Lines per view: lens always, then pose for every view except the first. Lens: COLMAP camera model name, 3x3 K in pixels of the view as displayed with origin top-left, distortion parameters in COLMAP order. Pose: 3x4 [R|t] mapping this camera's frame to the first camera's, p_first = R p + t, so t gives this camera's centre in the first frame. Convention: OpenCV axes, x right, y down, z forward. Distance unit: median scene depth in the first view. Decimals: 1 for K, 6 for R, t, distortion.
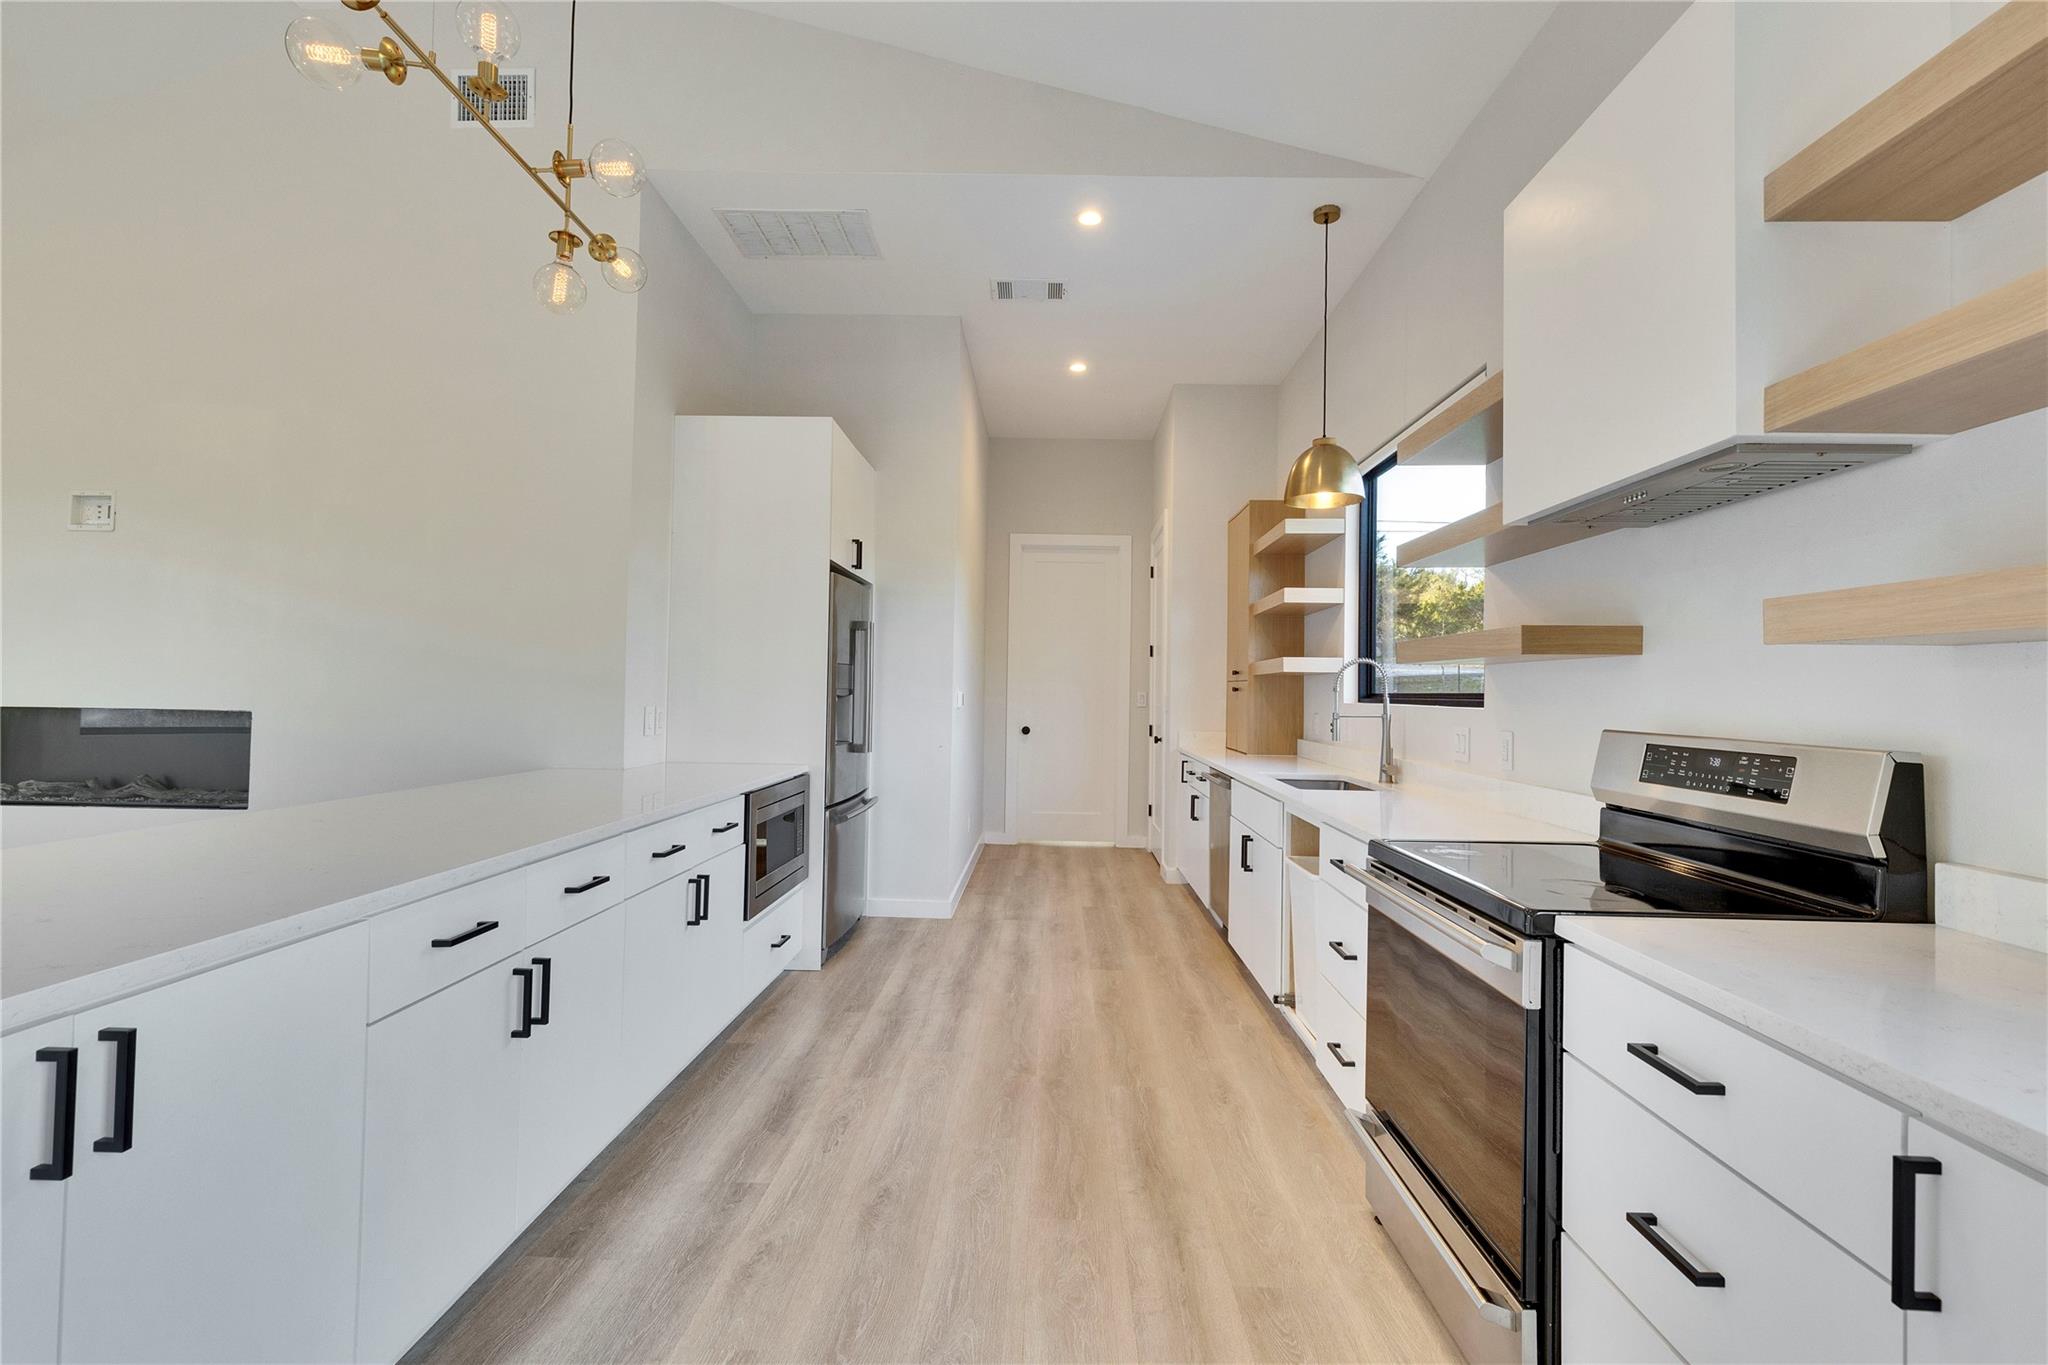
lens RADIAL K [[927.5, 0, 1024.0], [0, 927.5, 682.5], [0, 0, 1]] dist [0.001308, 0.000157]
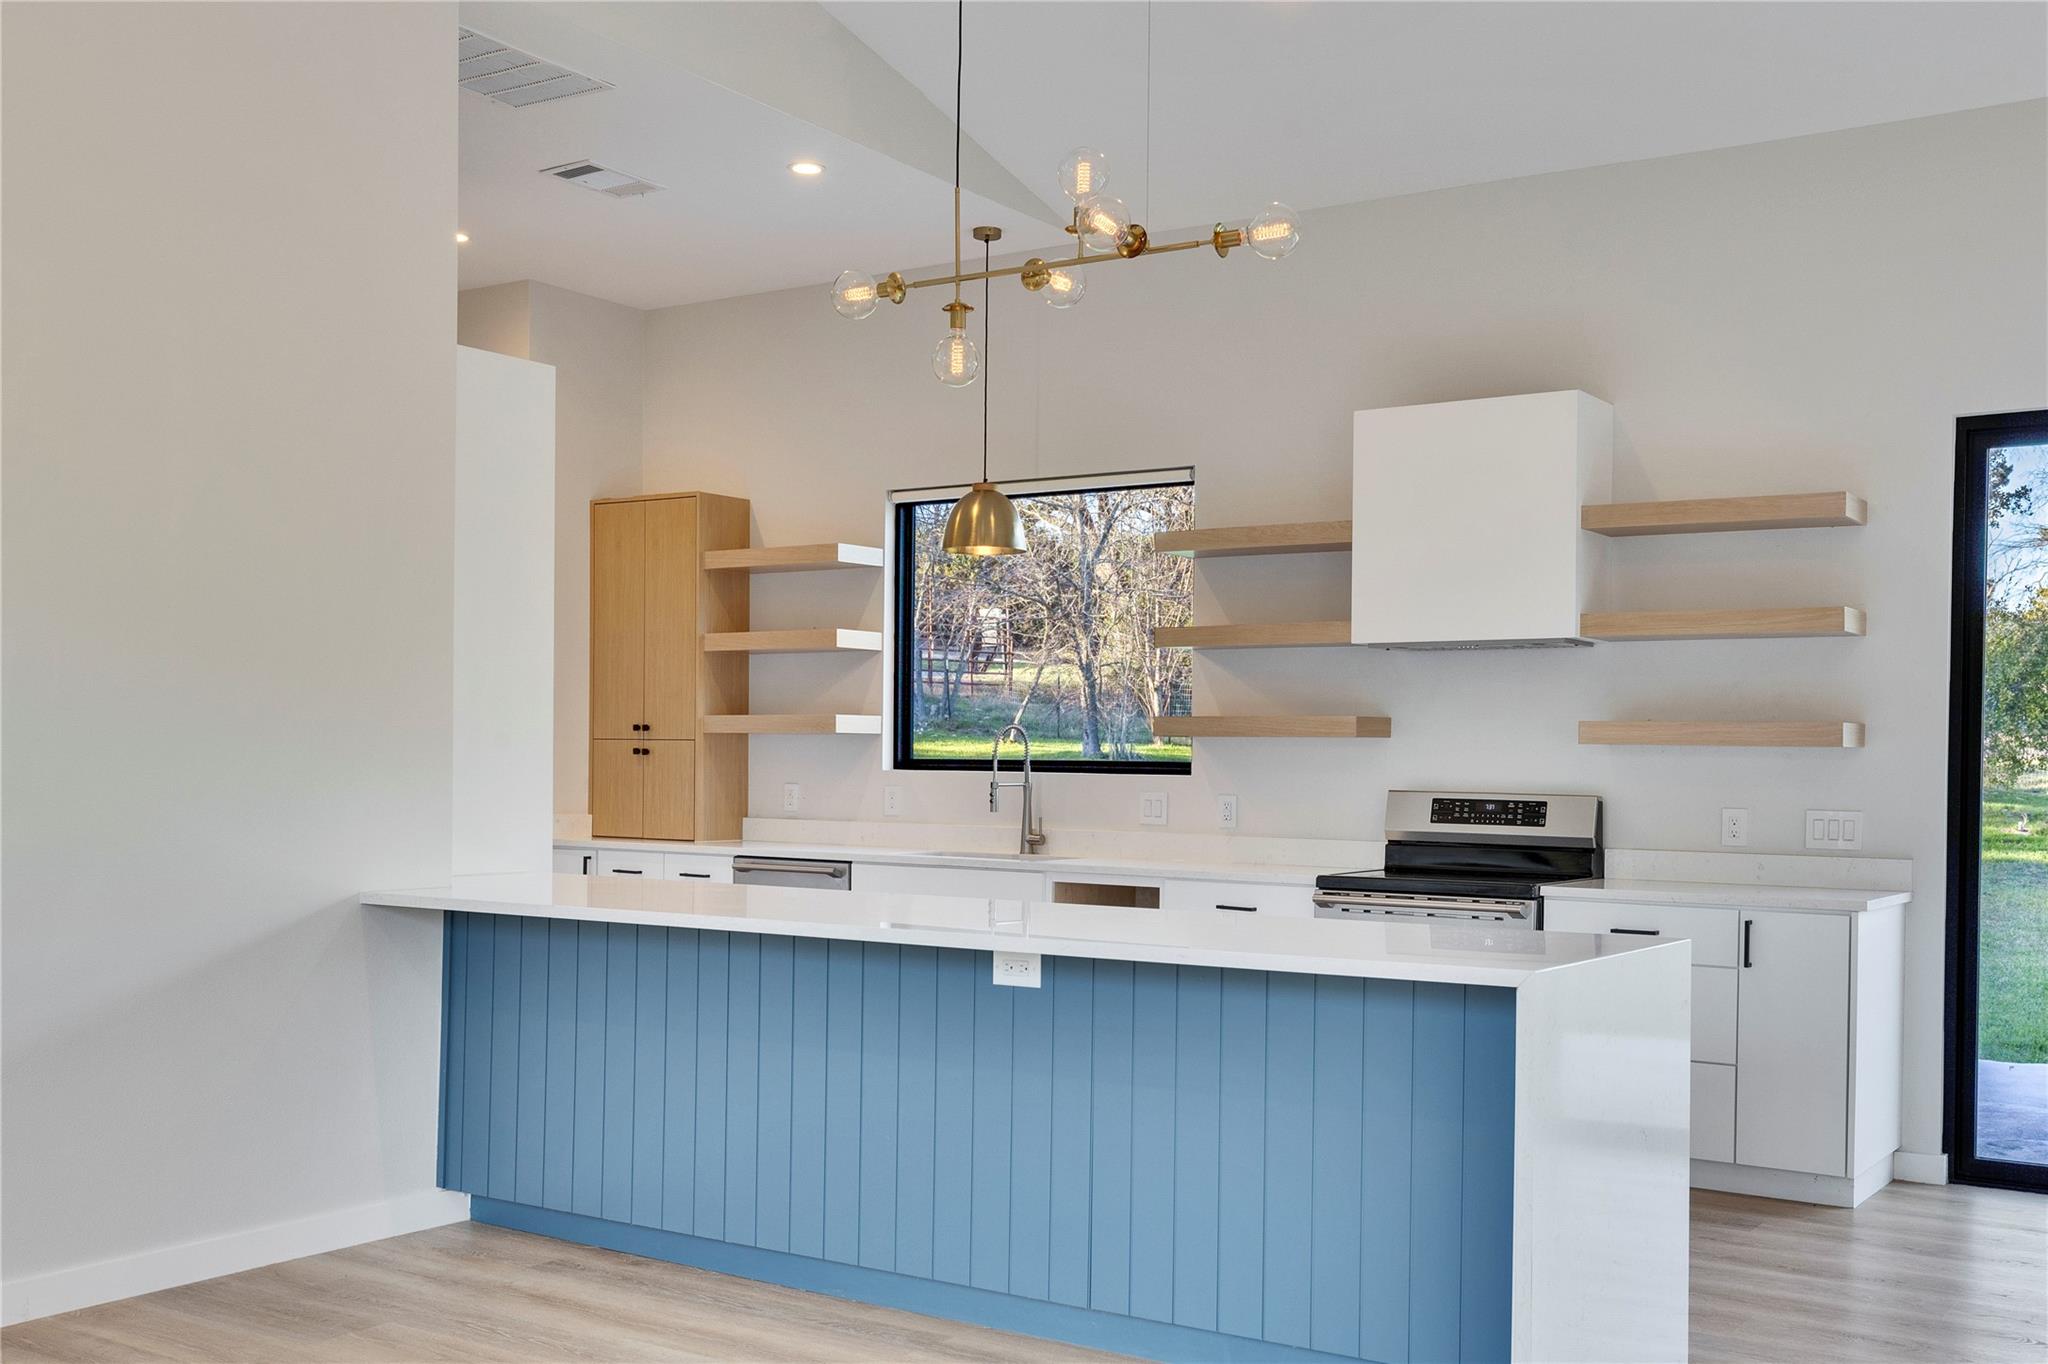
lens RADIAL K [[2067.1, 0, 1021.3], [0, 2067.1, 815.0], [0, 0, 1]] dist [0.001621, 0.004083]
pose [[0.549689, -0.026462, 0.834950, -2.337148], [-0.015179, 0.999017, 0.041655, -0.035733], [-0.835232, -0.035571, 0.548747, -0.288030]]
